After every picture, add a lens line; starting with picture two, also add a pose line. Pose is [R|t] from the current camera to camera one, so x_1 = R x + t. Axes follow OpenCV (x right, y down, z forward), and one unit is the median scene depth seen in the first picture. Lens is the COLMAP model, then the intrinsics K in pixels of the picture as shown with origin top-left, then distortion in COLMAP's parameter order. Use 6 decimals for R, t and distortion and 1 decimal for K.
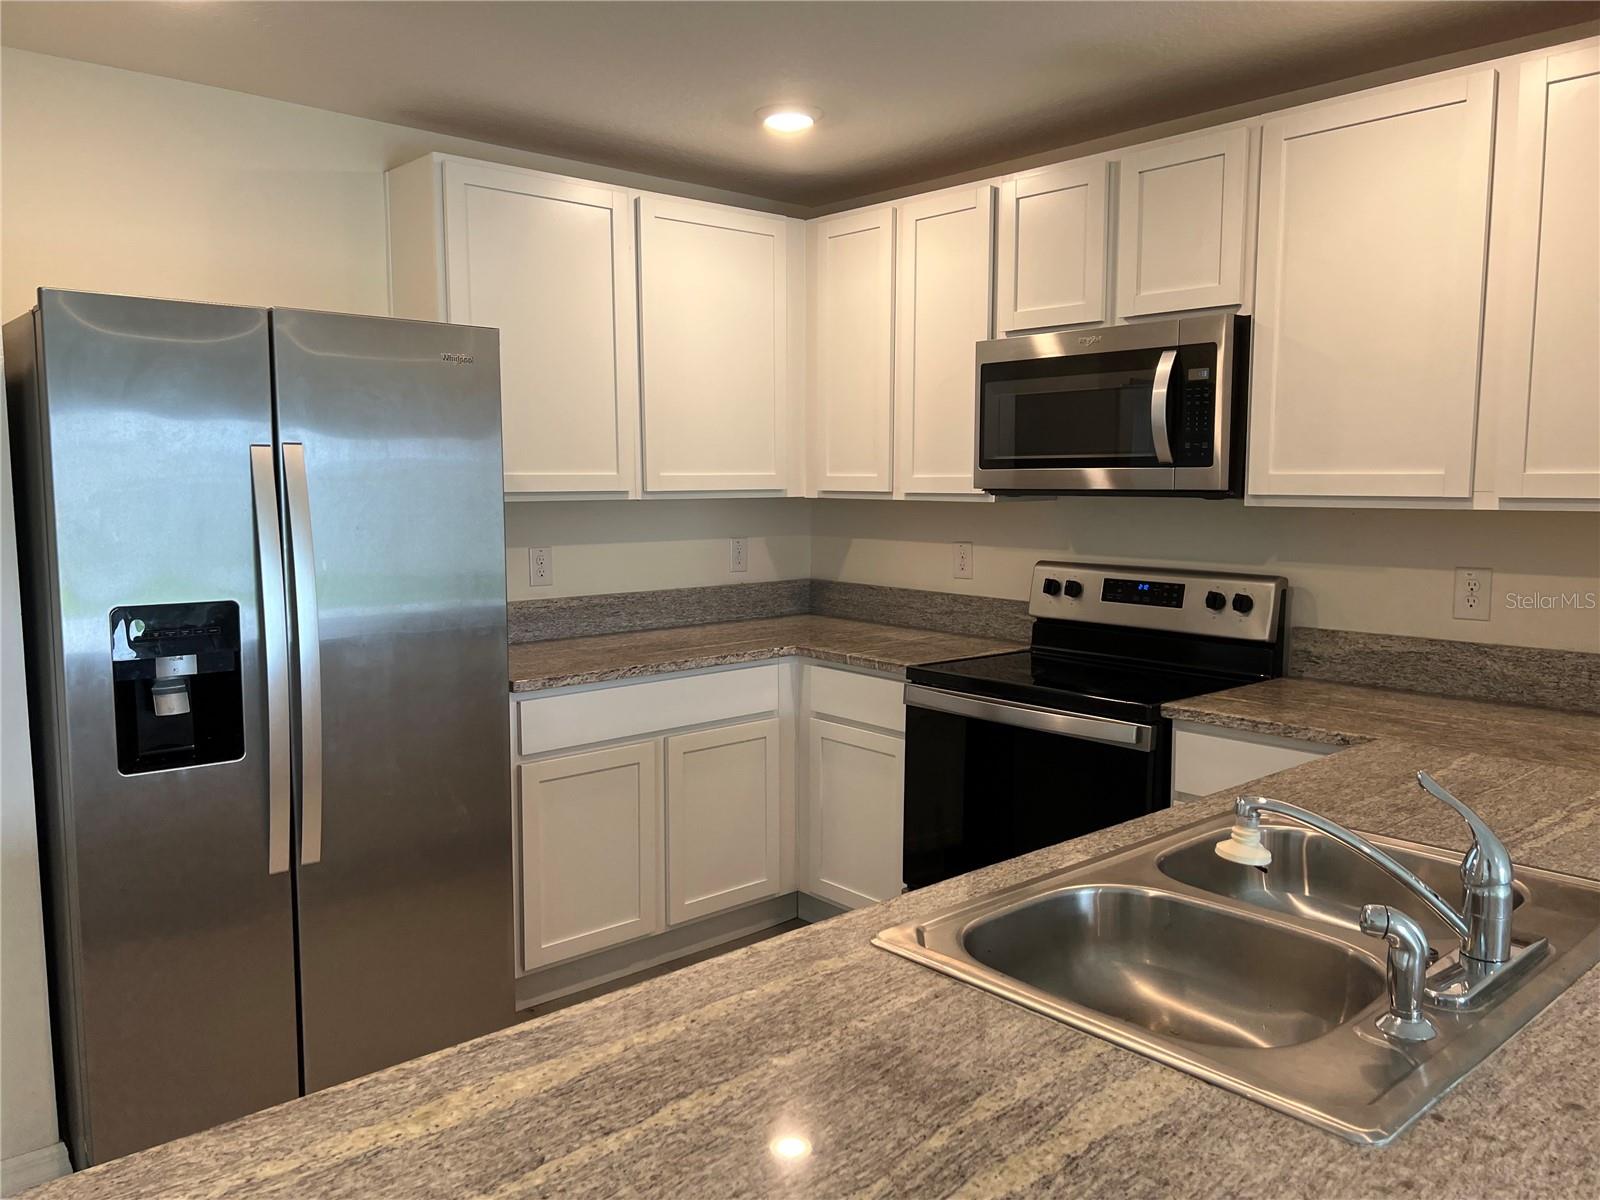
lens RADIAL K [[1213.8, 0, 780.9], [0, 1213.8, 602.1], [0, 0, 1]] dist [0.056312, -0.067460]
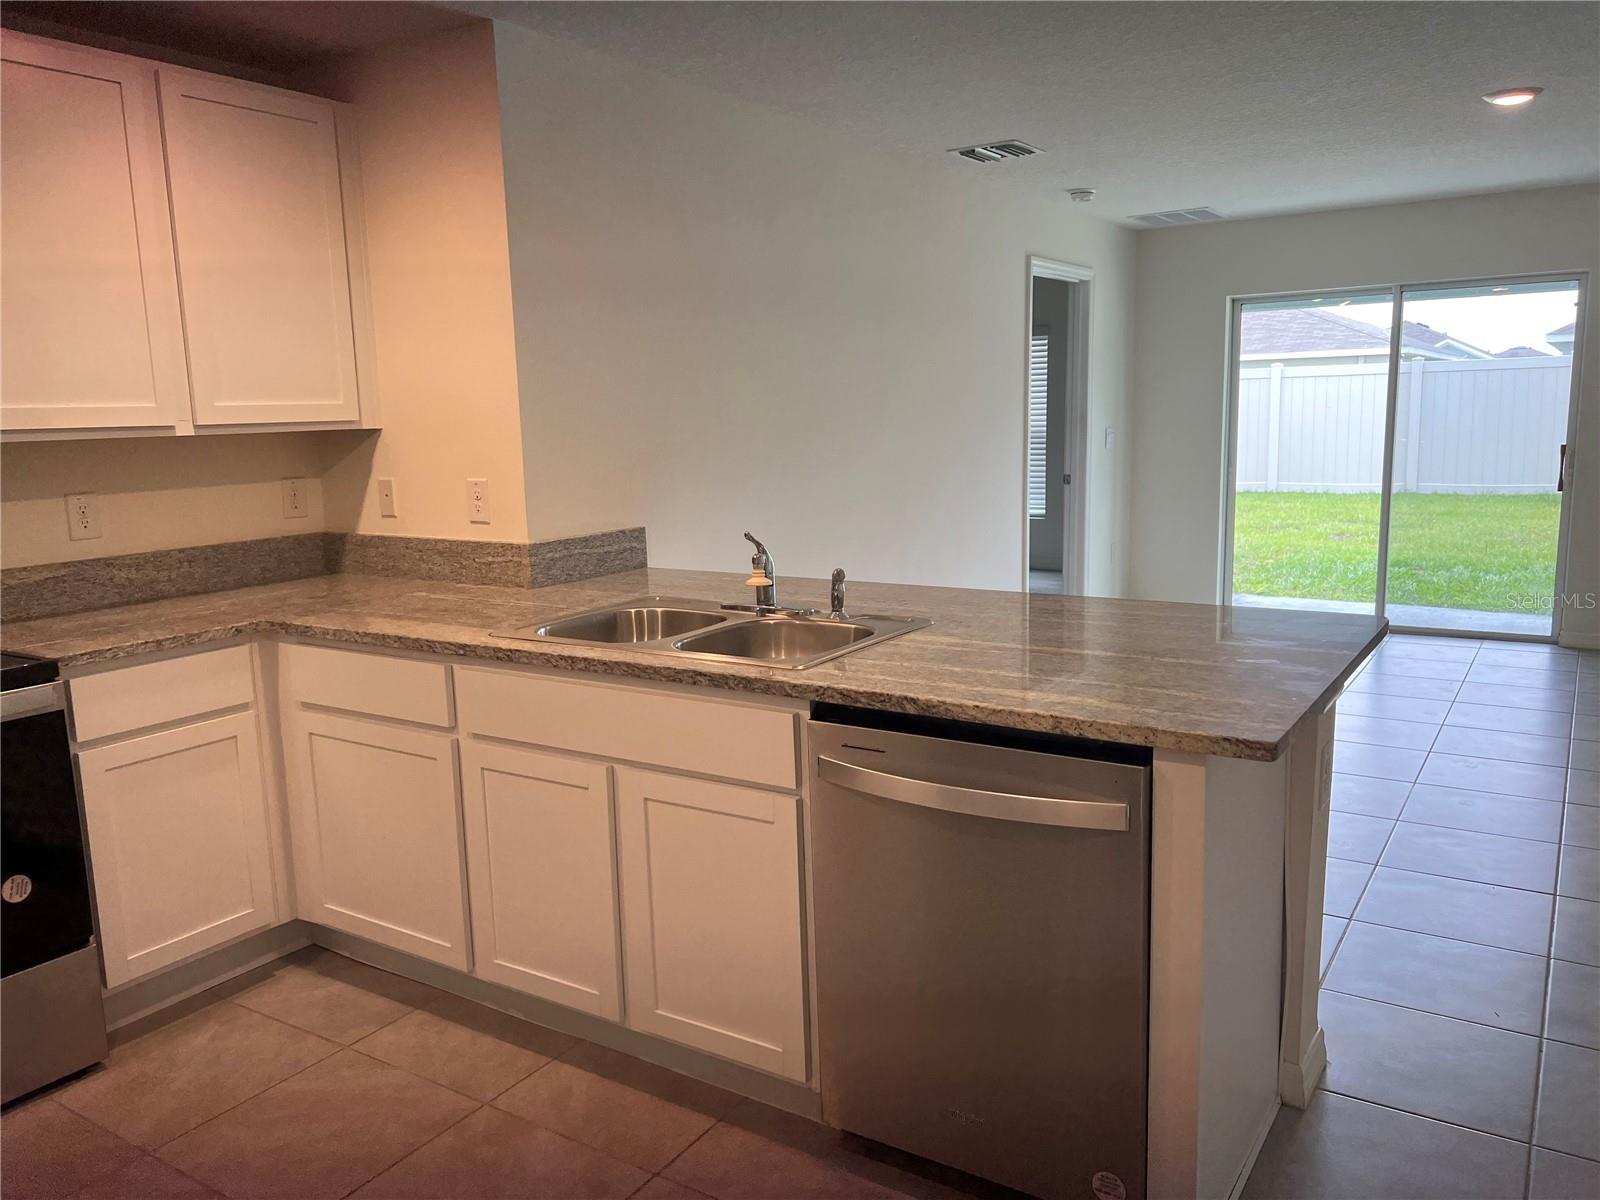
lens RADIAL K [[1213.8, 0, 796.2], [0, 1213.8, 605.2], [0, 0, 1]] dist [0.056312, -0.067460]
pose [[-0.260871, -0.155271, 0.952805, -0.657912], [0.125788, 0.973099, 0.193018, -0.059795], [-0.957144, 0.170204, -0.234322, 0.601600]]
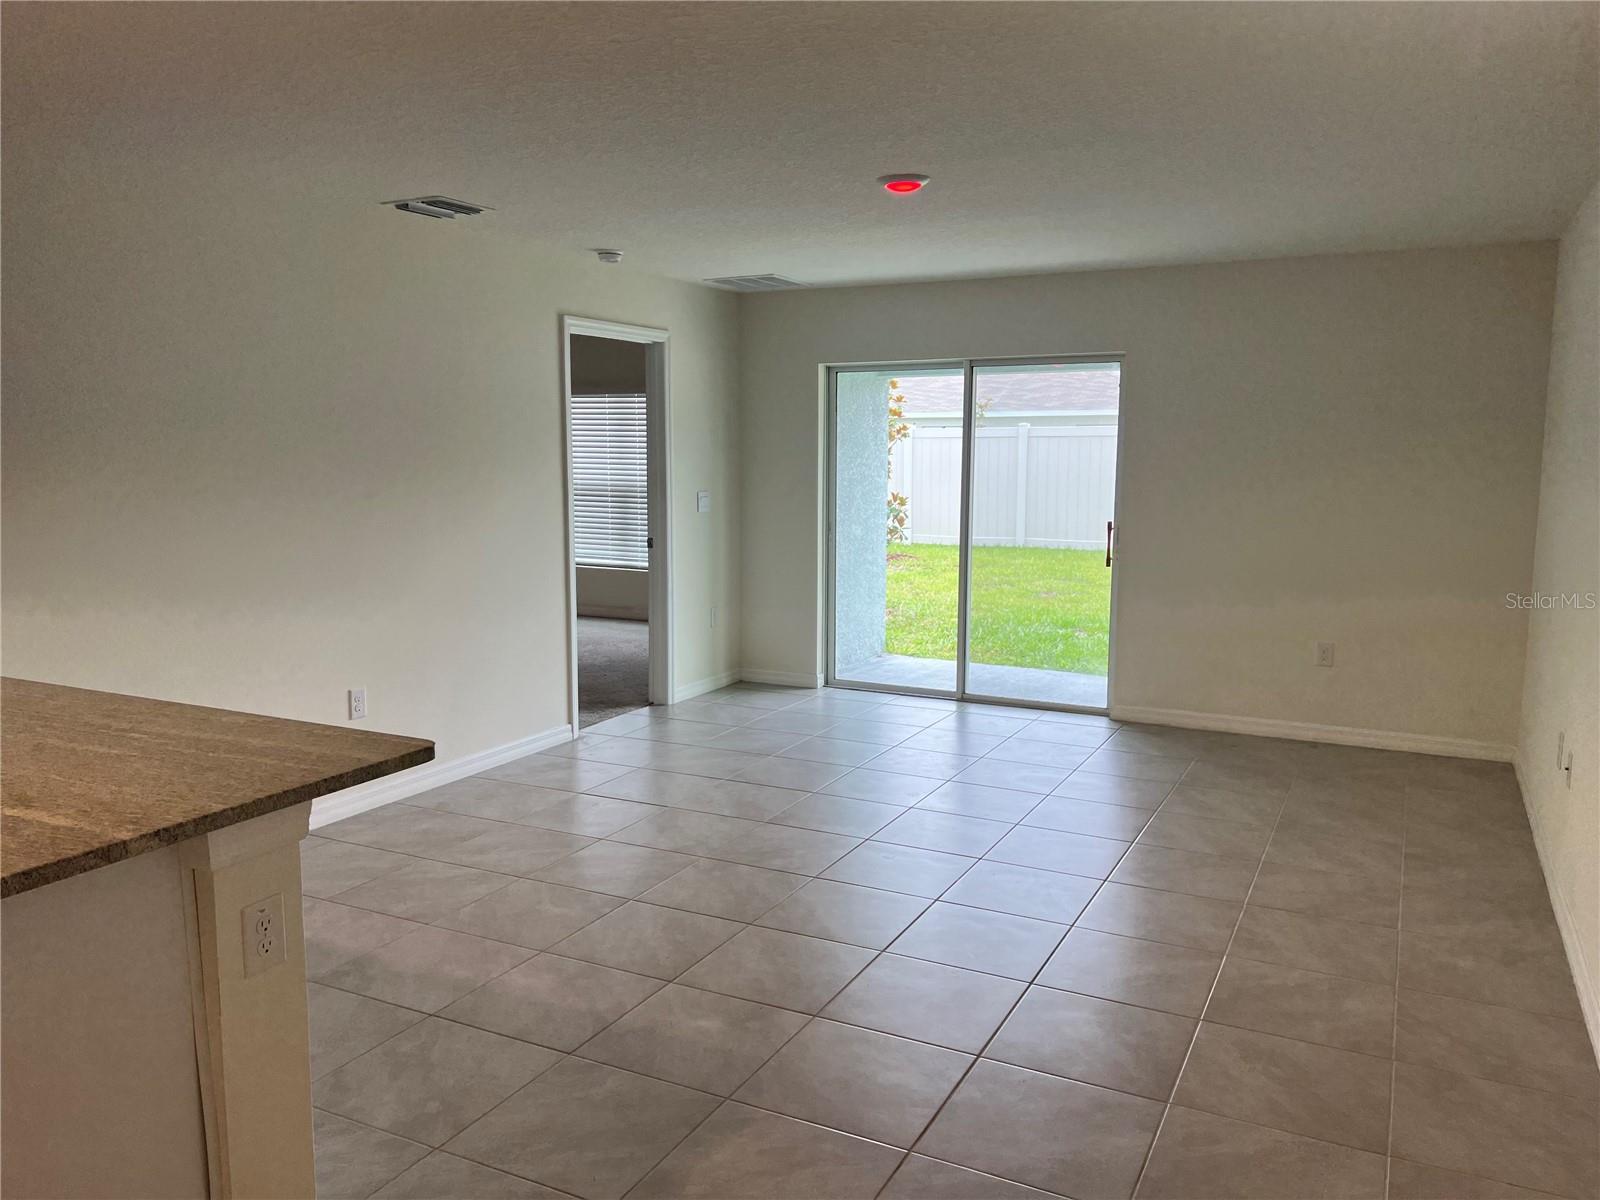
lens RADIAL K [[1213.8, 0, 795.6], [0, 1213.8, 593.4], [0, 0, 1]] dist [0.056312, -0.067460]
pose [[-0.358847, -0.120357, 0.925604, -0.739133], [0.094463, 0.981878, 0.164296, -0.031475], [-0.928604, 0.146392, -0.340975, 0.053133]]
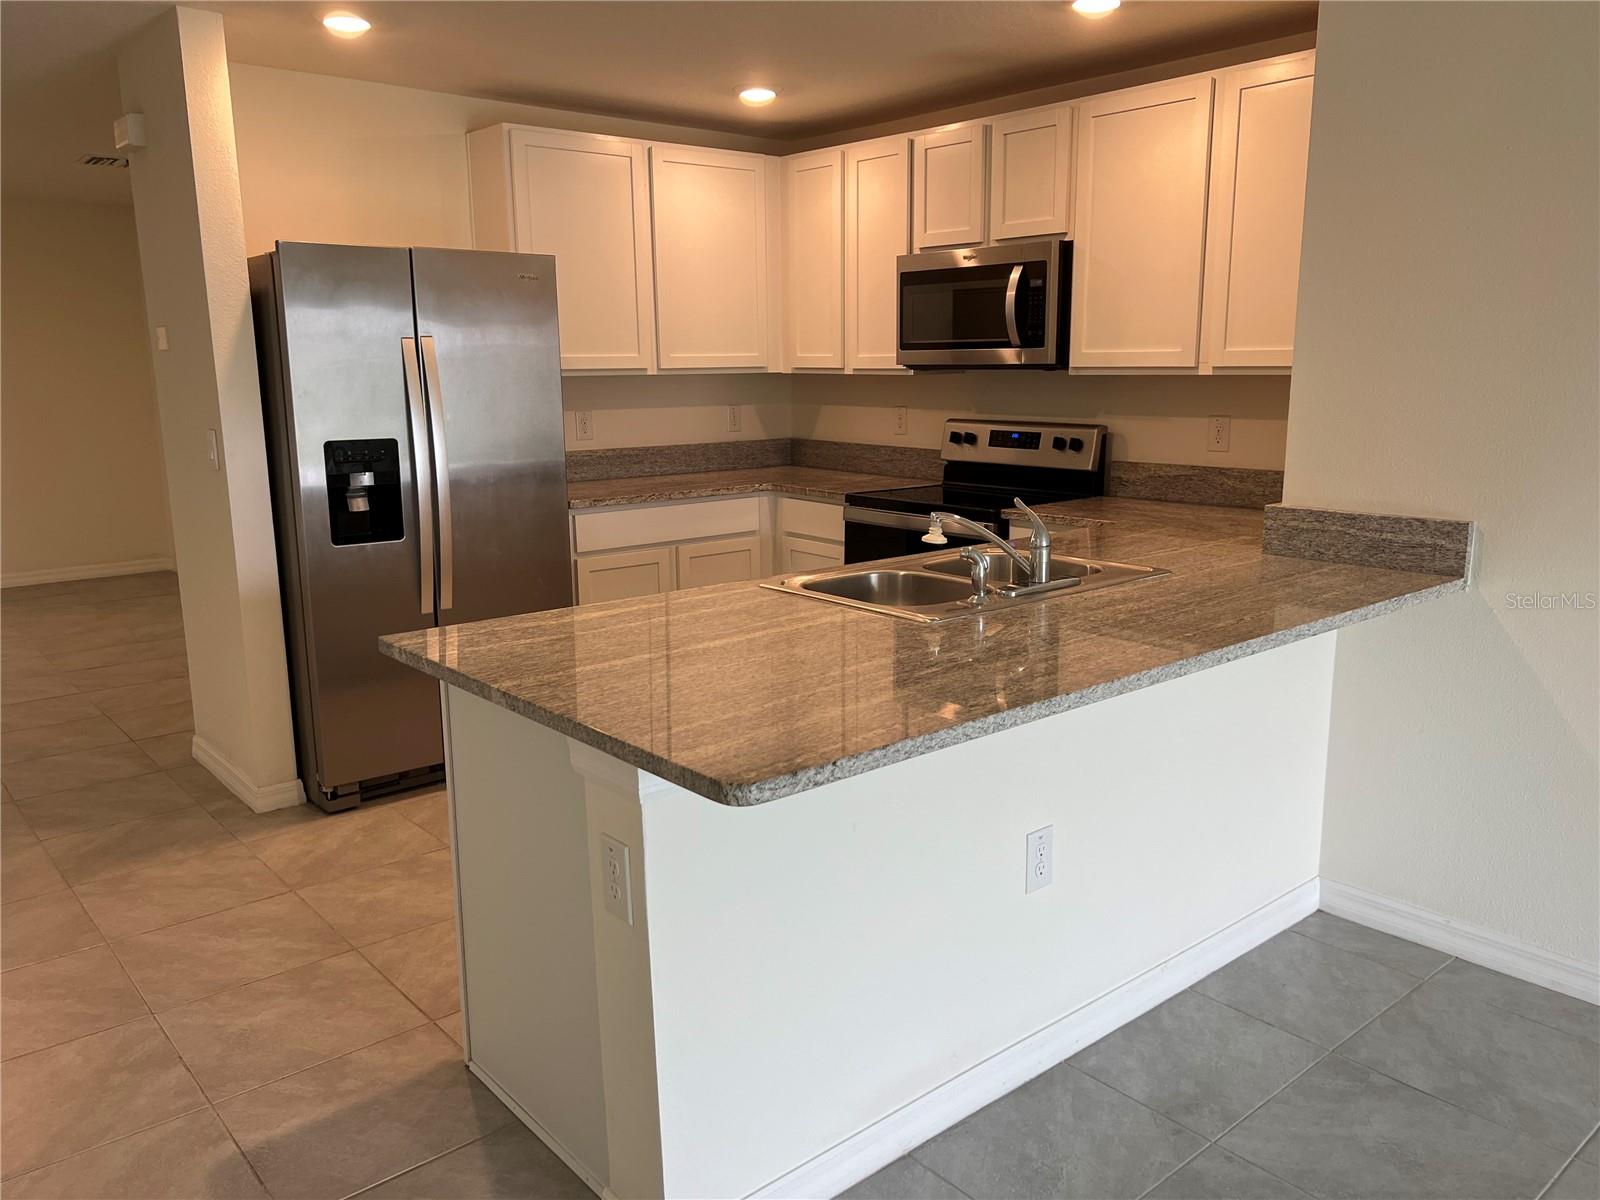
lens RADIAL K [[1213.8, 0, 791.9], [0, 1213.8, 613.8], [0, 0, 1]] dist [0.056312, -0.067460]
pose [[0.999771, -0.002814, -0.021198, 0.076410], [0.004980, 0.994685, 0.102848, 0.050524], [0.020796, -0.102930, 0.994471, -0.454270]]
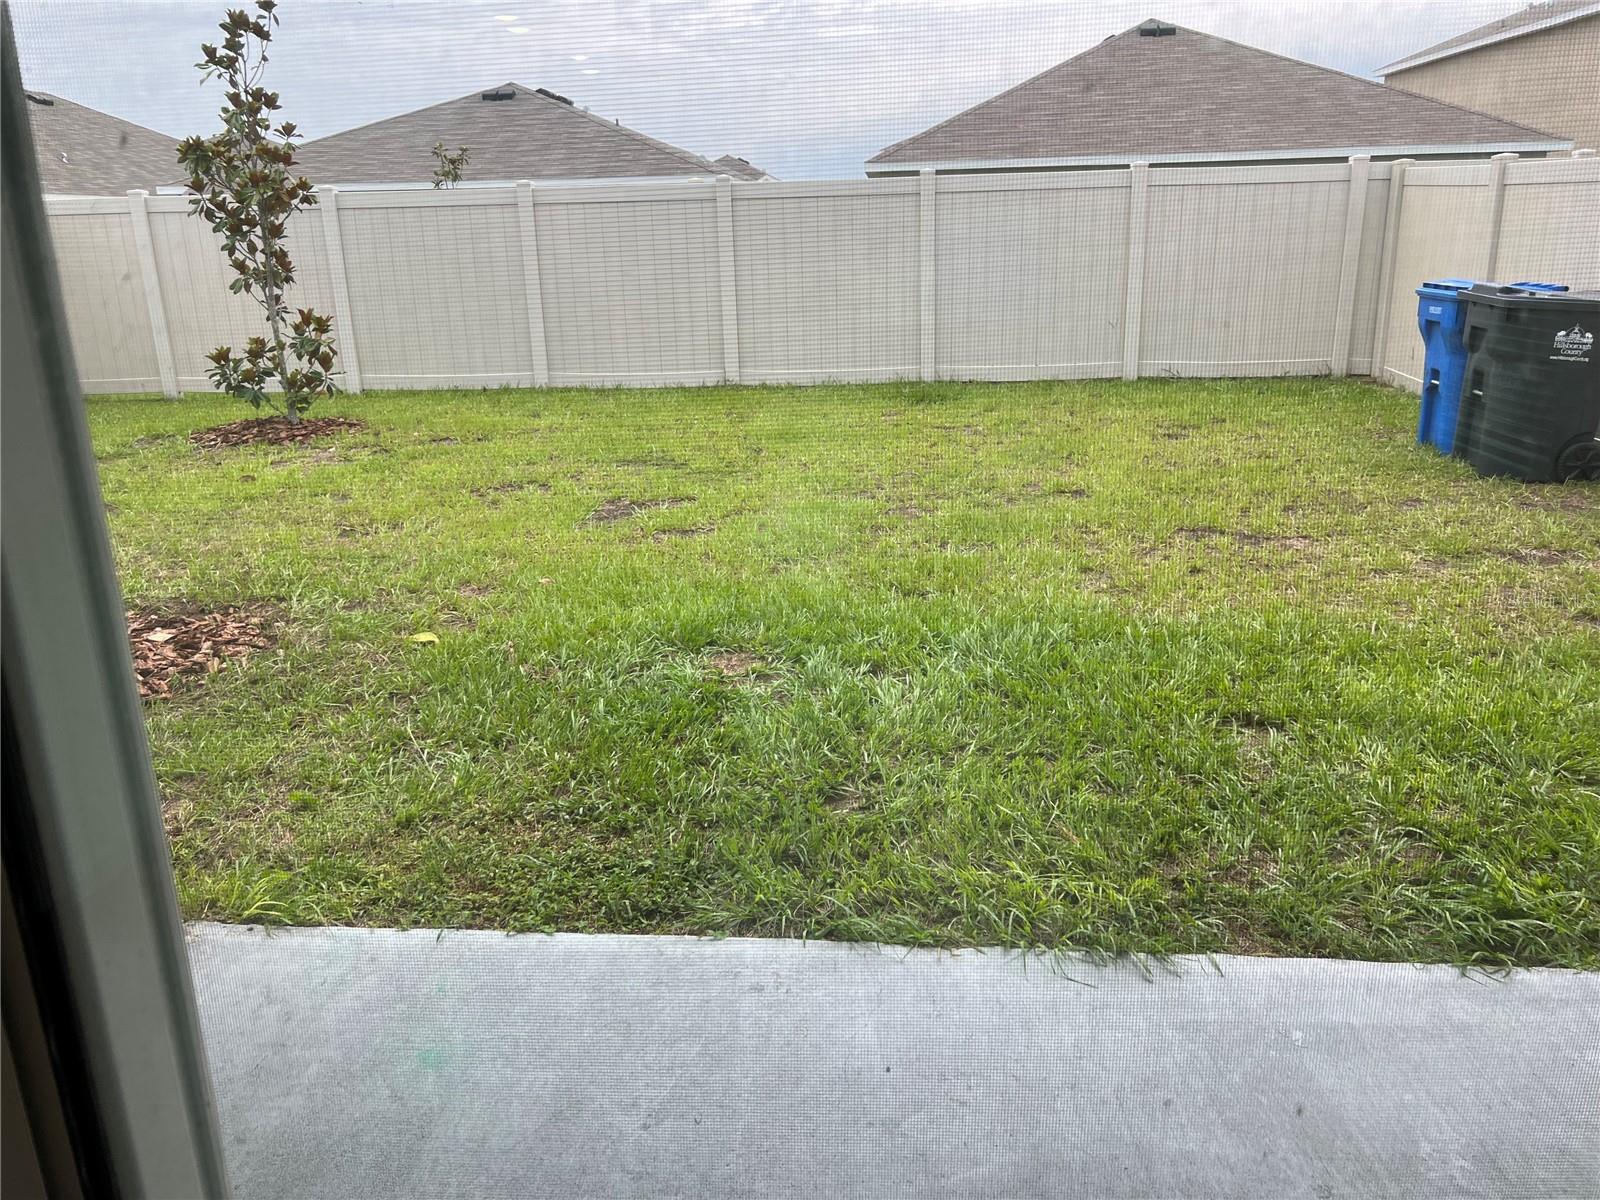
lens RADIAL K [[1213.8, 0, 806.1], [0, 1213.8, 598.2], [0, 0, 1]] dist [0.056312, -0.067460]
pose [[-0.698416, -0.193183, 0.689127, 1.086525], [0.094832, 0.929412, 0.356652, 0.161164], [-0.709382, 0.314443, -0.630796, -1.013602]]
